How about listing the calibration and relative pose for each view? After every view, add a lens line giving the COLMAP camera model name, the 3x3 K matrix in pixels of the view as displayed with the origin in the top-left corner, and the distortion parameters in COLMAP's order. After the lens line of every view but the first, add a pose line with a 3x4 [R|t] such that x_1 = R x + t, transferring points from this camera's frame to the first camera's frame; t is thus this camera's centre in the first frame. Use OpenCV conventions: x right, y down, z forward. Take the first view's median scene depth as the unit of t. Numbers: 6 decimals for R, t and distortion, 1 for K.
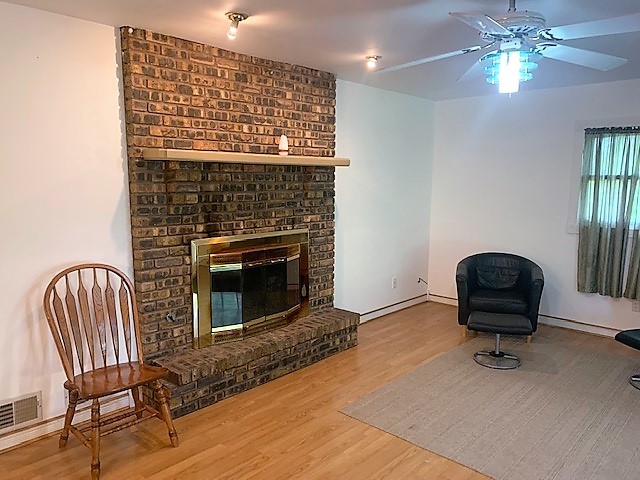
lens RADIAL K [[482.3, 0, 324.1], [0, 482.3, 241.5], [0, 0, 1]] dist [0.042798, -0.054703]
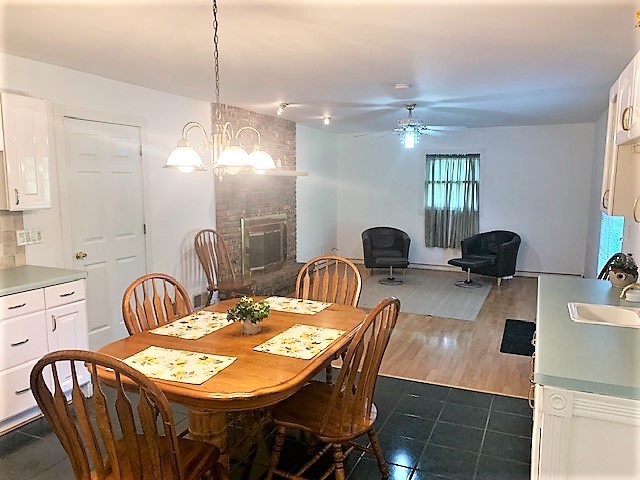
lens RADIAL K [[482.3, 0, 314.8], [0, 482.3, 243.3], [0, 0, 1]] dist [0.042798, -0.054703]
pose [[0.952898, -0.042662, 0.300275, -0.412869], [0.043895, 0.999033, 0.002641, 0.072246], [-0.300097, 0.010664, 0.953849, -0.586683]]
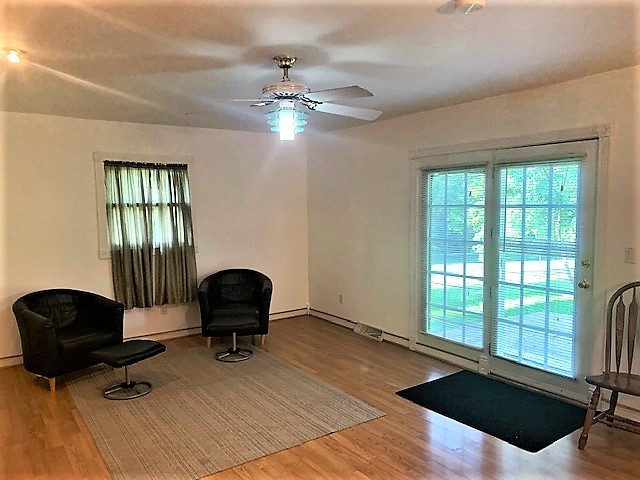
lens RADIAL K [[482.3, 0, 318.6], [0, 482.3, 246.7], [0, 0, 1]] dist [0.042798, -0.054703]
pose [[0.219551, -0.097355, 0.970731, -0.445087], [0.142418, 0.987548, 0.066831, -0.051244], [-0.965150, 0.123577, 0.230682, 0.332691]]
